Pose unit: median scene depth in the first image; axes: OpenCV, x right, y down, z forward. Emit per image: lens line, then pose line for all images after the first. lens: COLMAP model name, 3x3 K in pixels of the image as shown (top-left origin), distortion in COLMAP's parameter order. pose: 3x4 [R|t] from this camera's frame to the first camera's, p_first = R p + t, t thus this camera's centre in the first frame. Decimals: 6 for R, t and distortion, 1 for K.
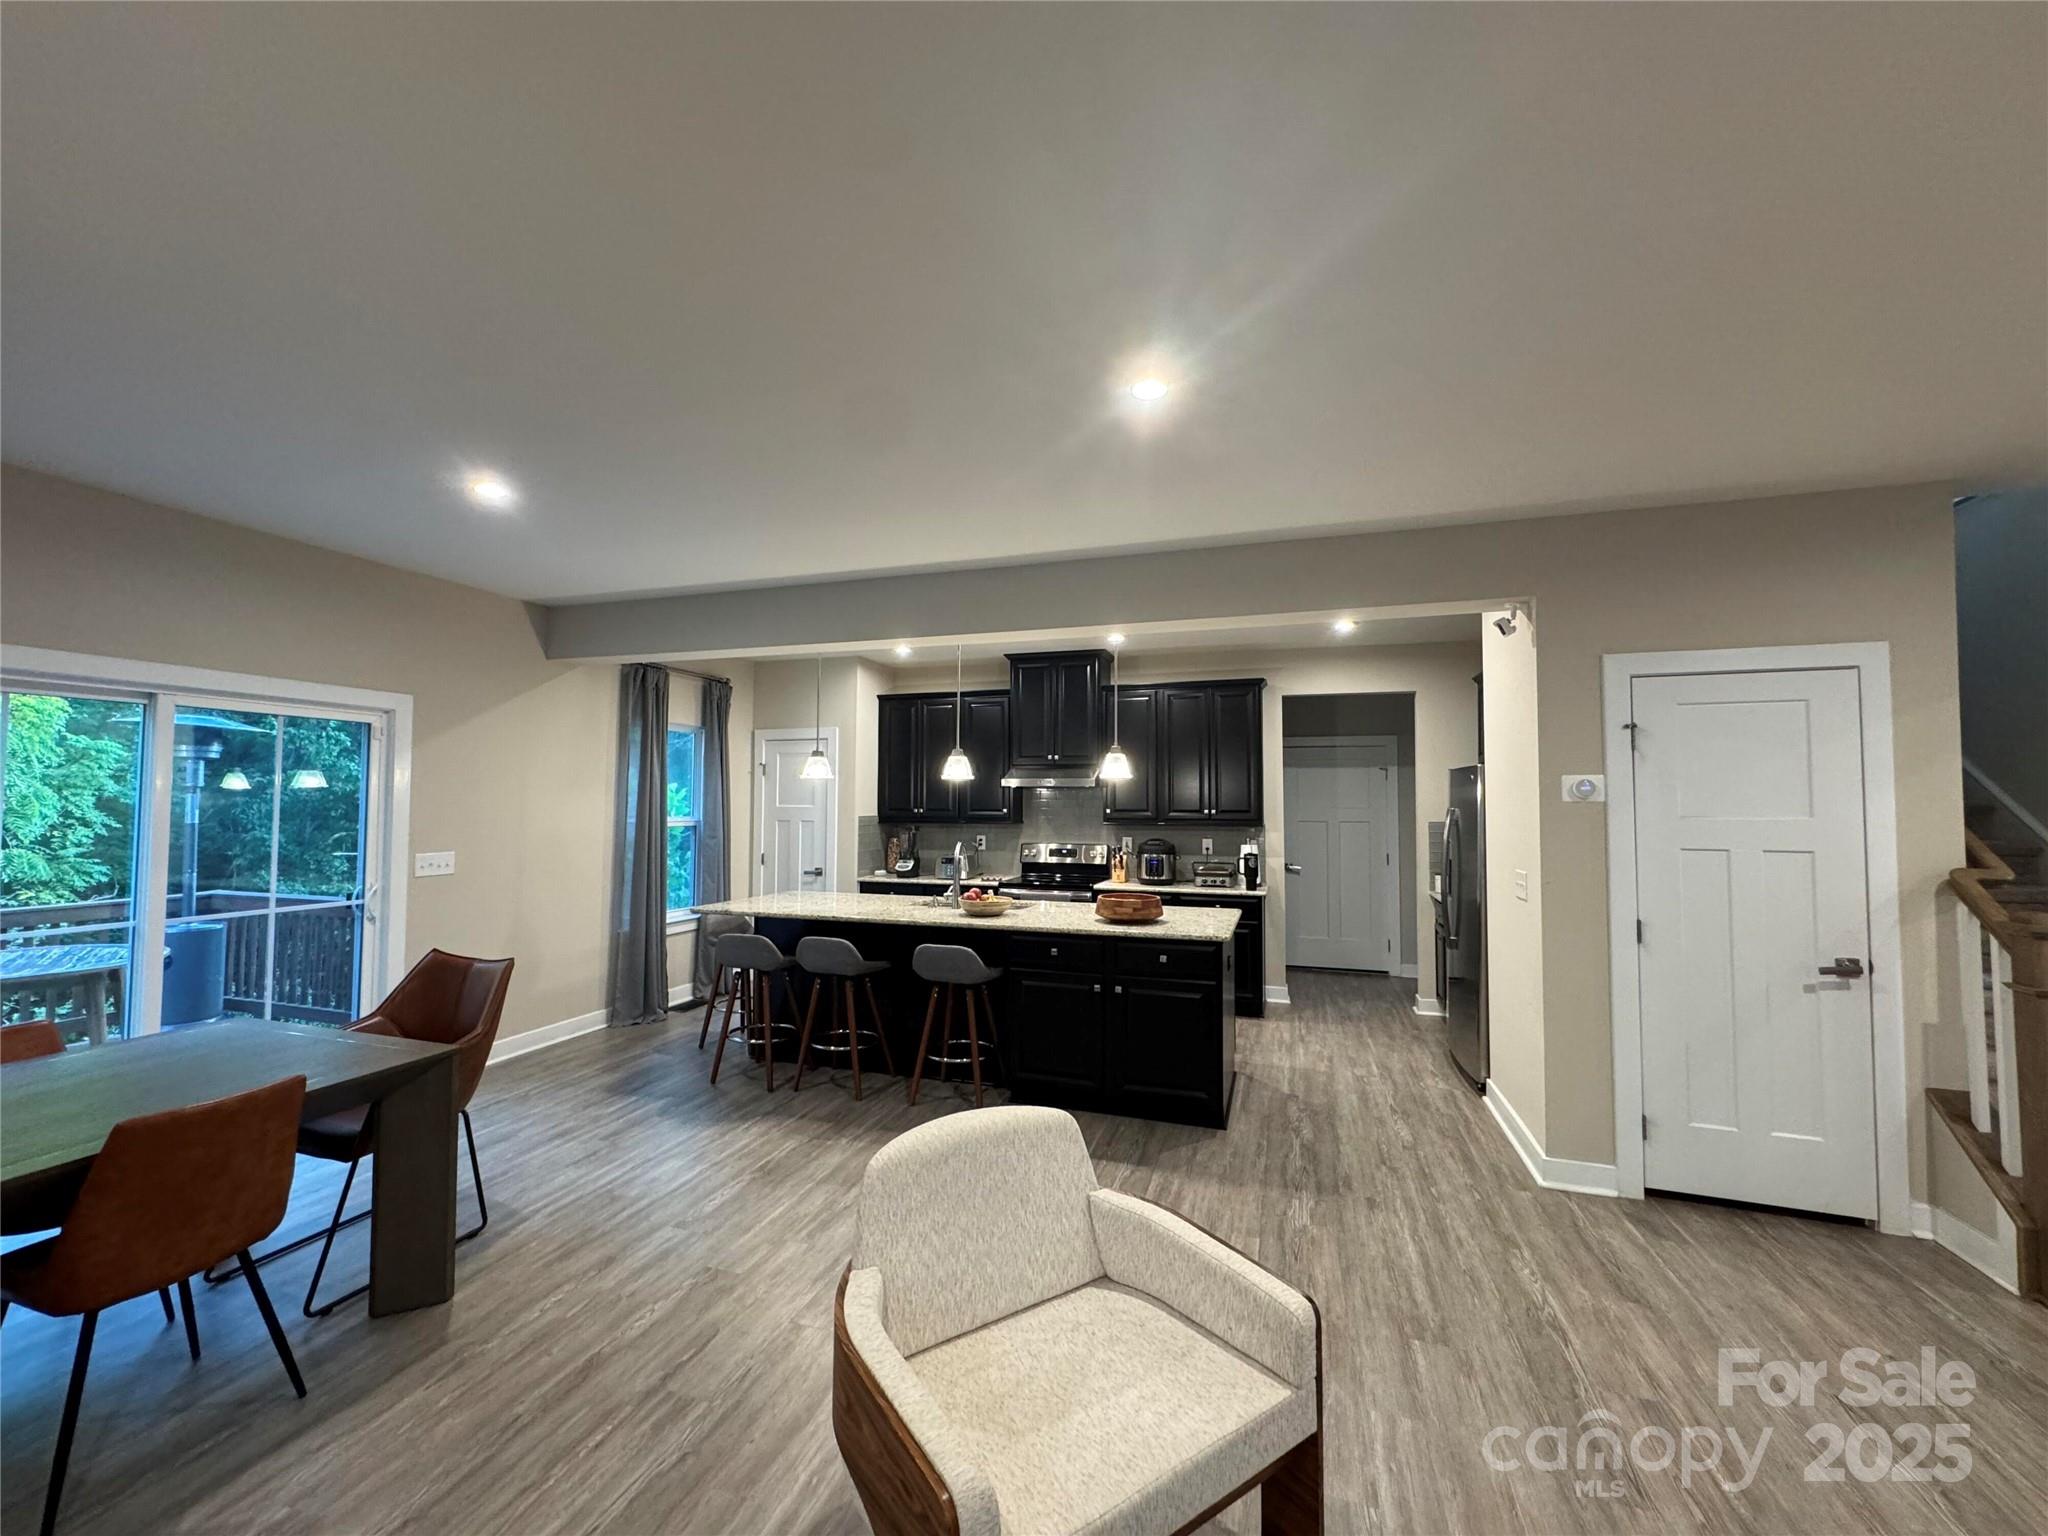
lens RADIAL K [[817.1, 0, 1024.0], [0, 817.1, 768.0], [0, 0, 1]] dist [-0.003480, -0.000407]
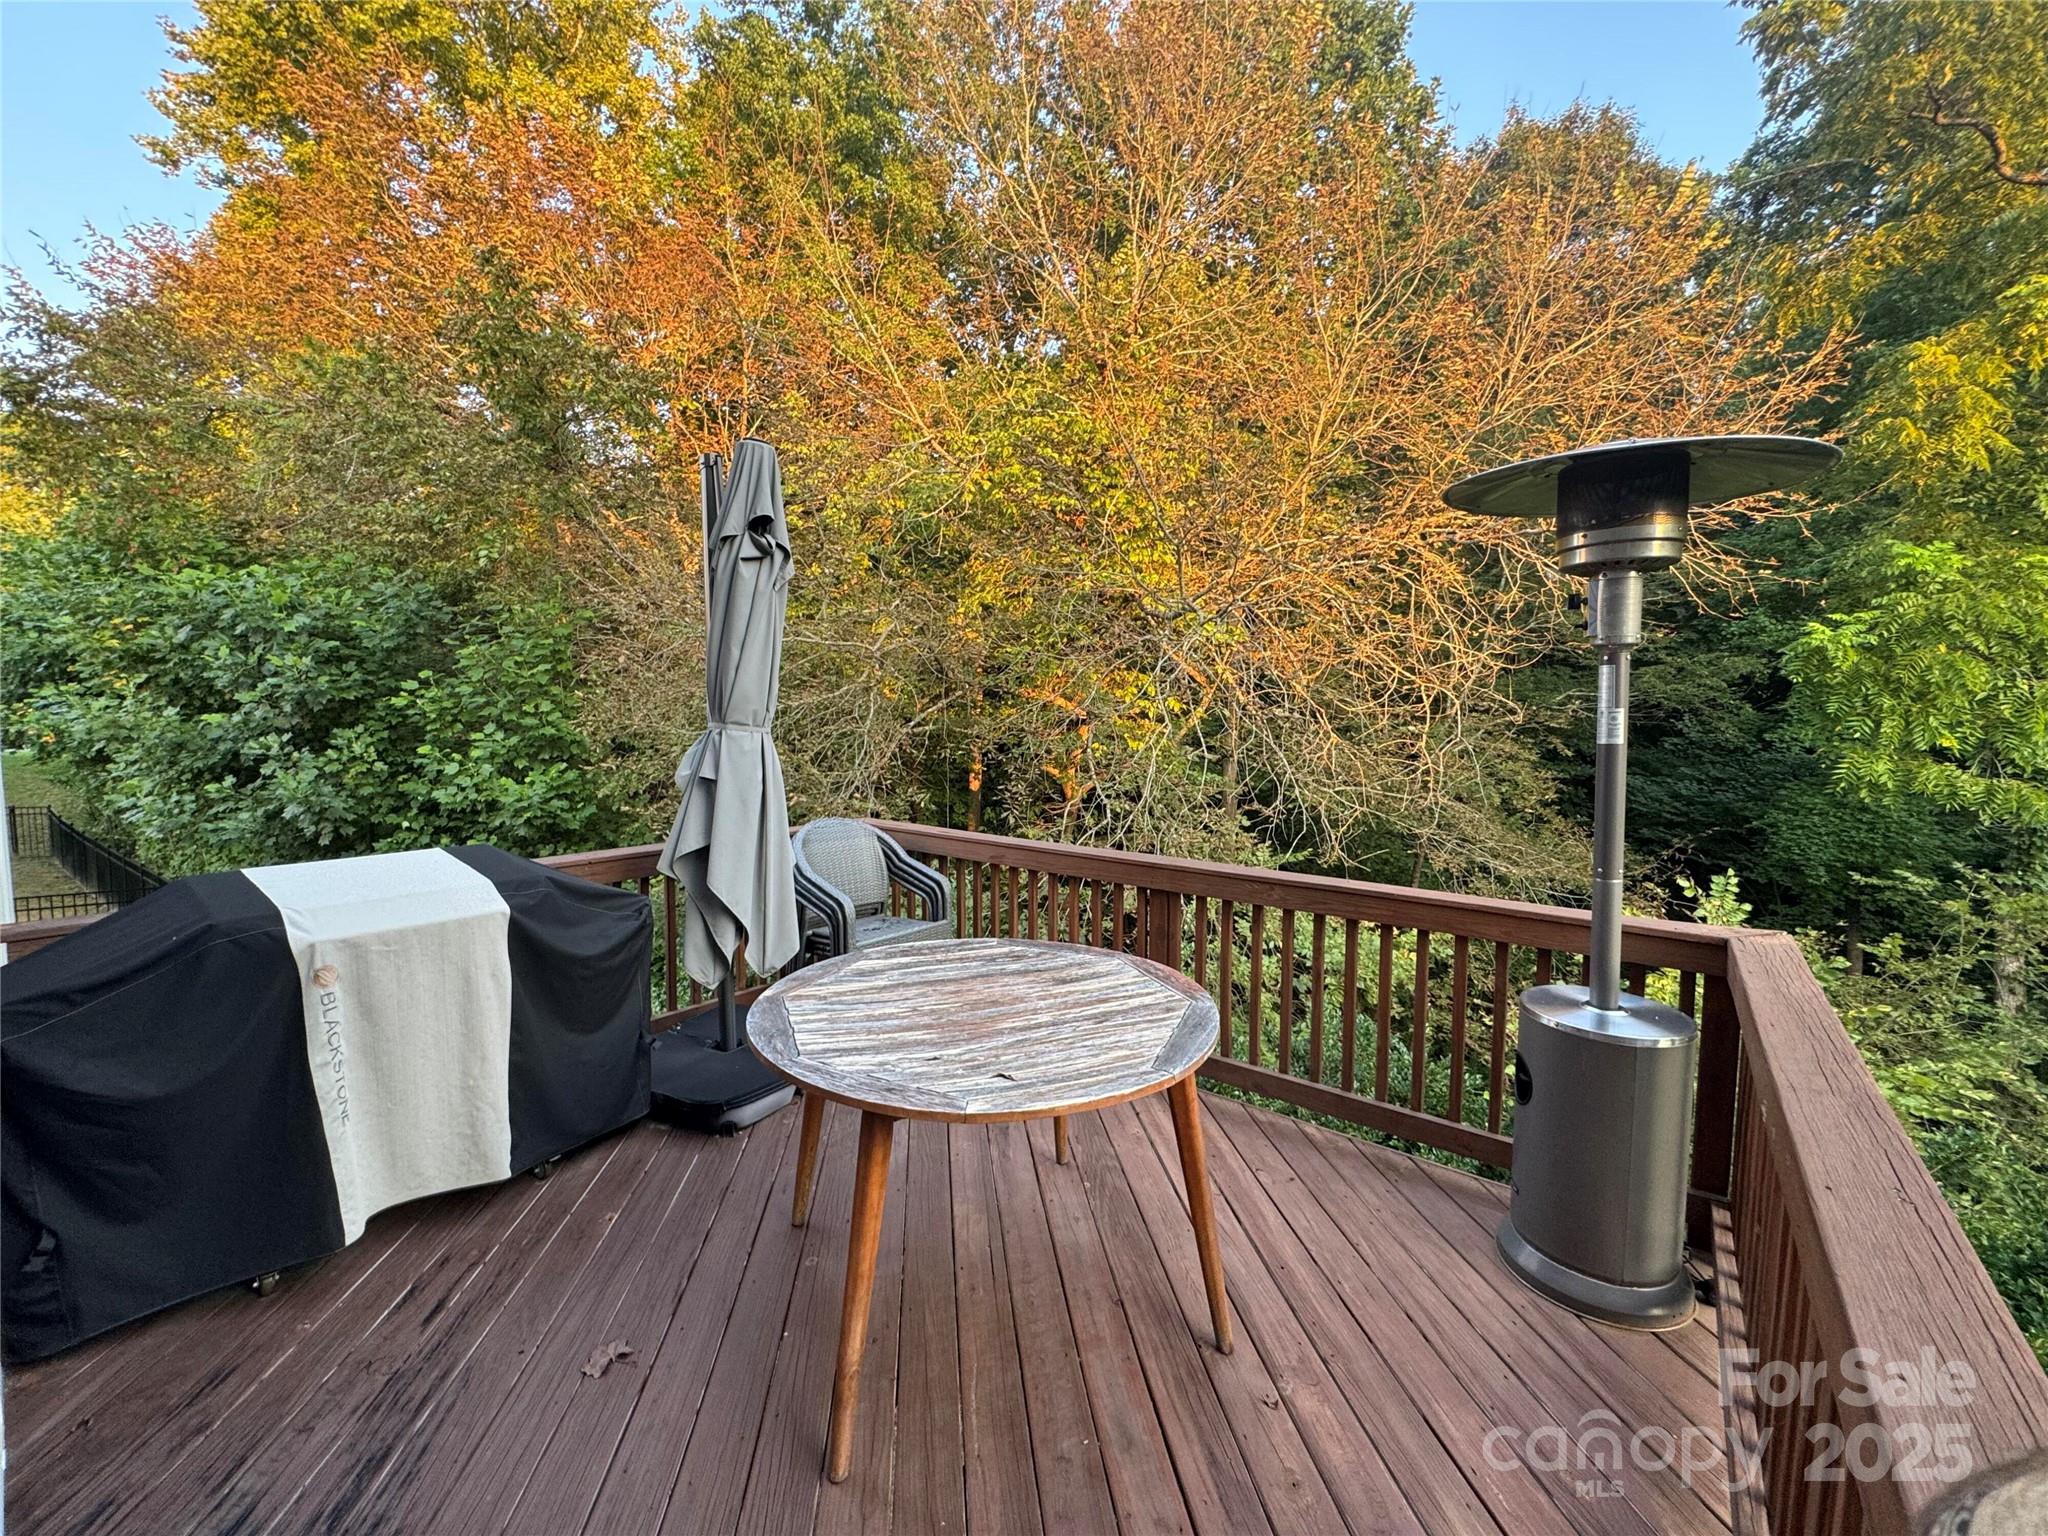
lens RADIAL K [[817.1, 0, 1024.0], [0, 817.1, 768.0], [0, 0, 1]] dist [-0.003480, -0.000407]
pose [[-0.353496, 0.060213, -0.933496, -0.771994], [0.033403, 0.998102, 0.051732, 0.067818], [0.934839, -0.012894, -0.354836, 1.175689]]
